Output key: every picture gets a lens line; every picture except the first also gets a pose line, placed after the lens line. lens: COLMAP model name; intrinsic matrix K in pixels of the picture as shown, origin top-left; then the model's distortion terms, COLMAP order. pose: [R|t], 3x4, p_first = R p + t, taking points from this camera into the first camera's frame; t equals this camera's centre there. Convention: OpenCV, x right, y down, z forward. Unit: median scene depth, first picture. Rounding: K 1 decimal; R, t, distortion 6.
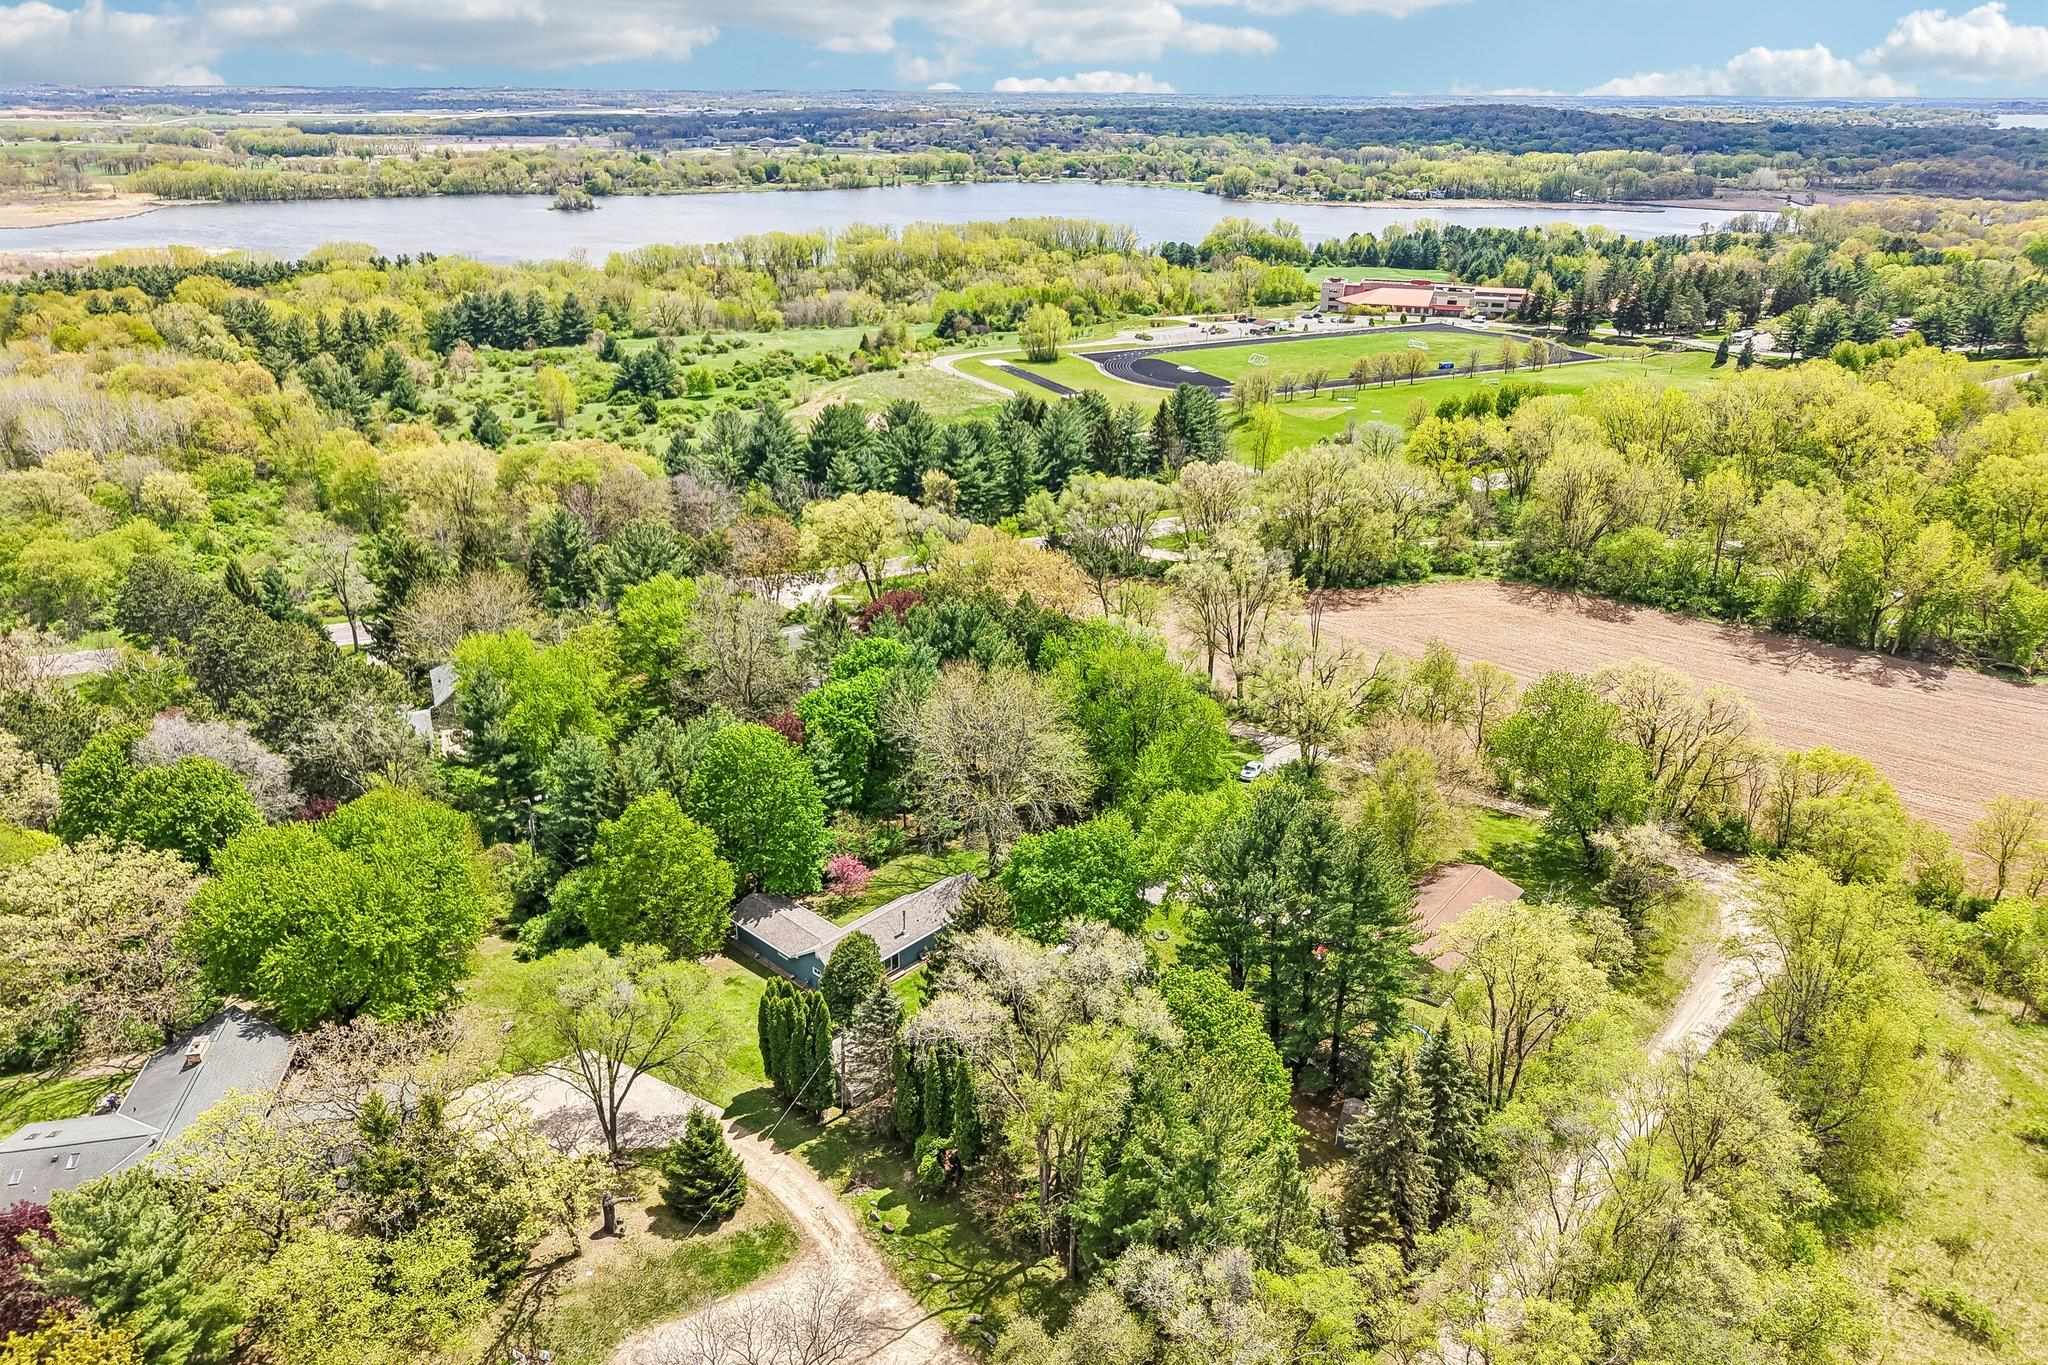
lens RADIAL K [[1393.4, 0, 1075.7], [0, 1393.4, 706.1], [0, 0, 1]] dist [-0.007509, -0.001327]
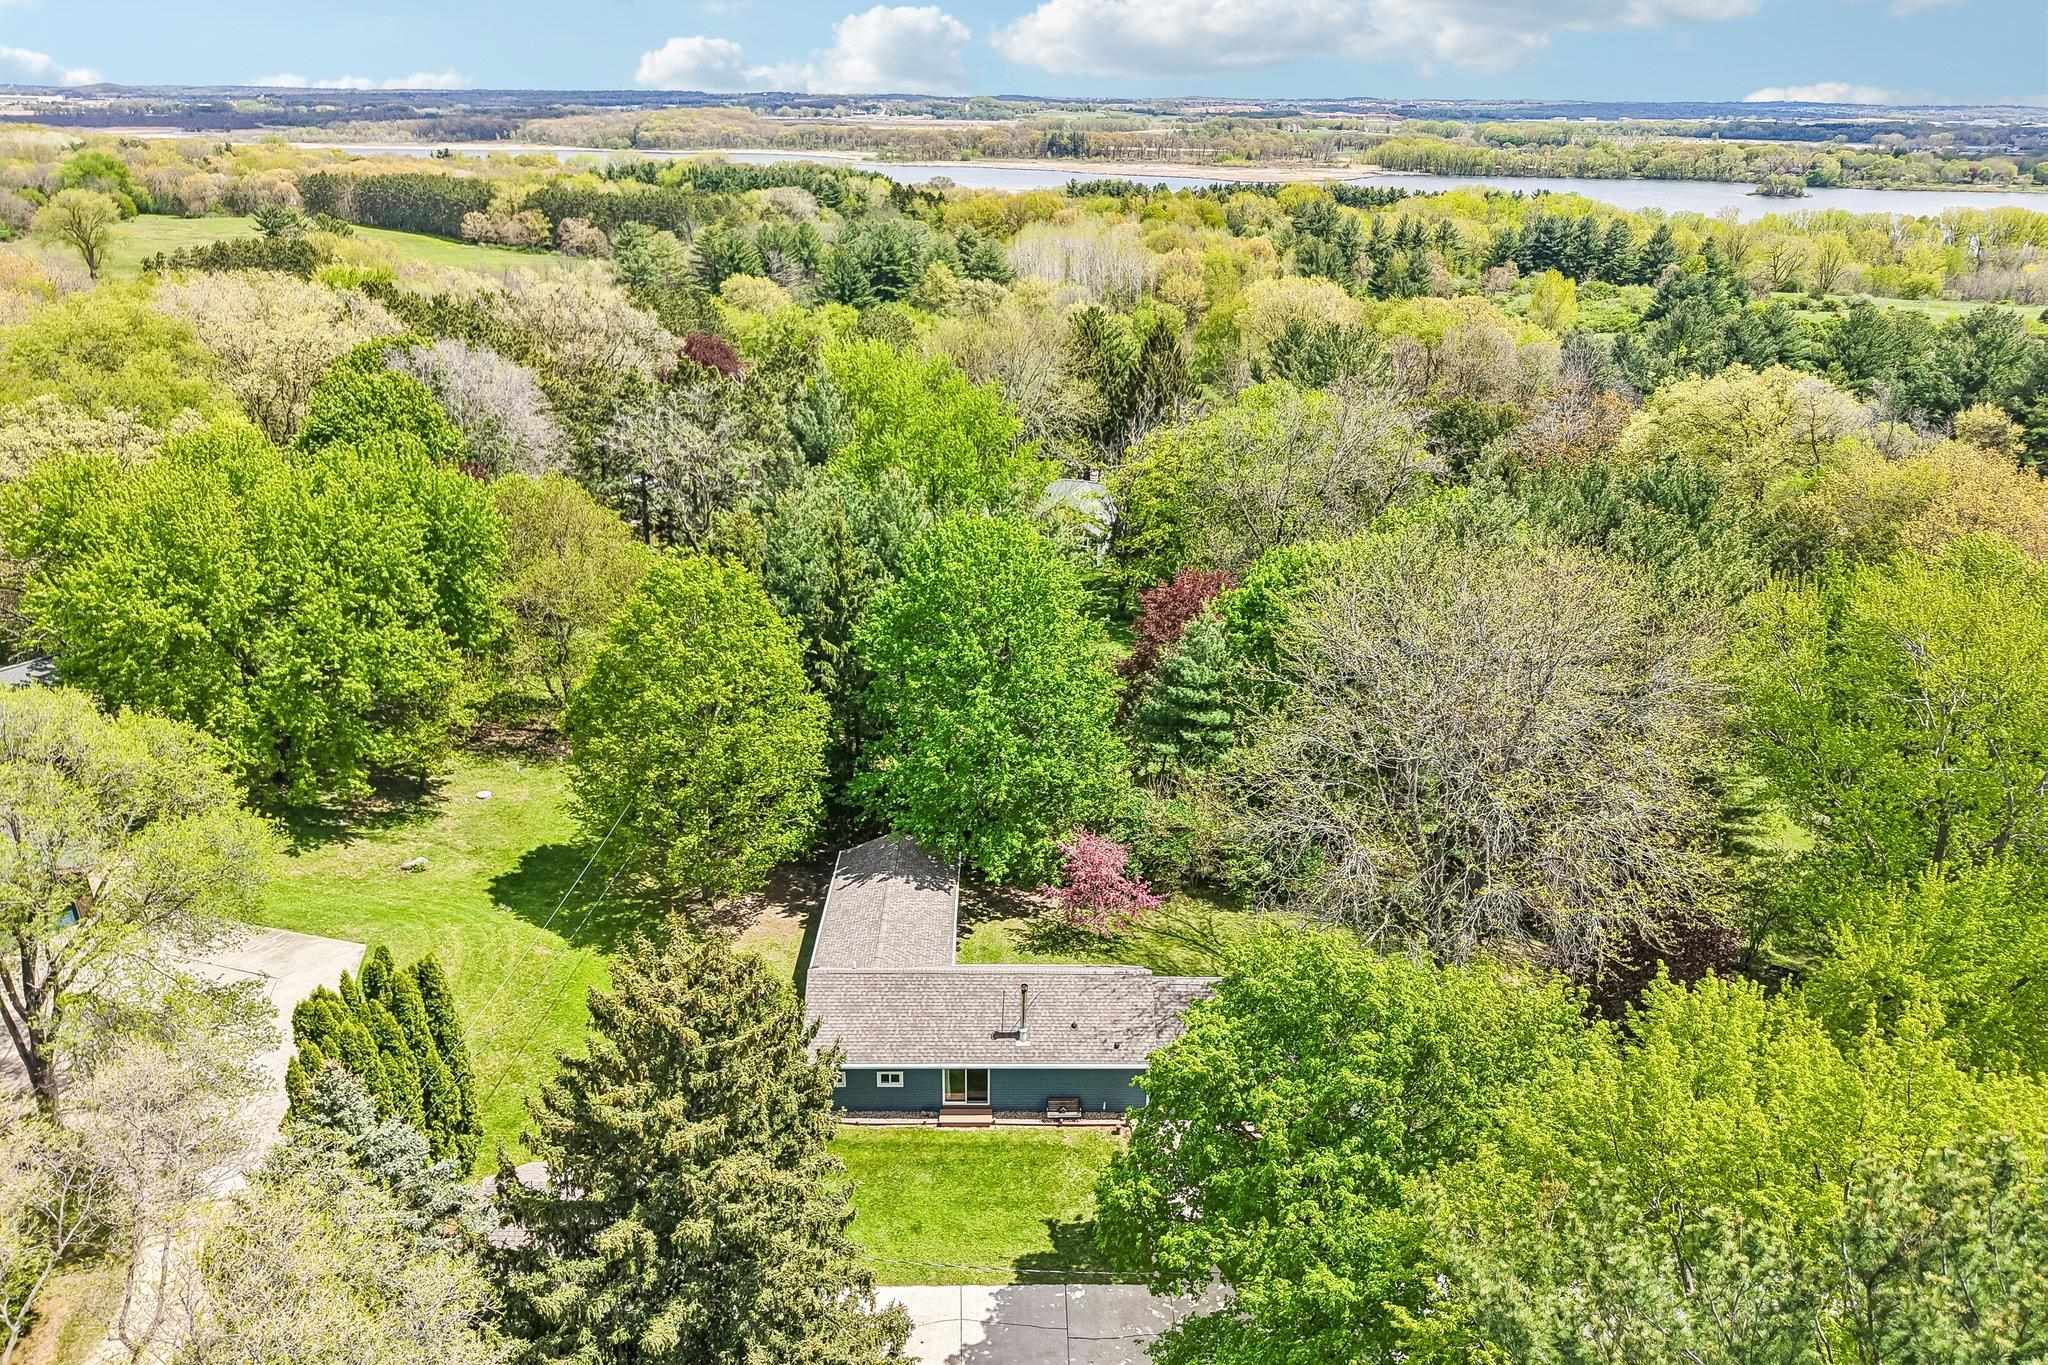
lens RADIAL K [[1373.8, 0, 1030.7], [0, 1373.8, 712.6], [0, 0, 1]] dist [0.025924, -0.019812]
pose [[0.670384, 0.296278, -0.680298, 0.036601], [-0.307097, 0.945402, 0.109112, 0.006802], [0.675483, 0.135770, 0.724768, 0.190303]]
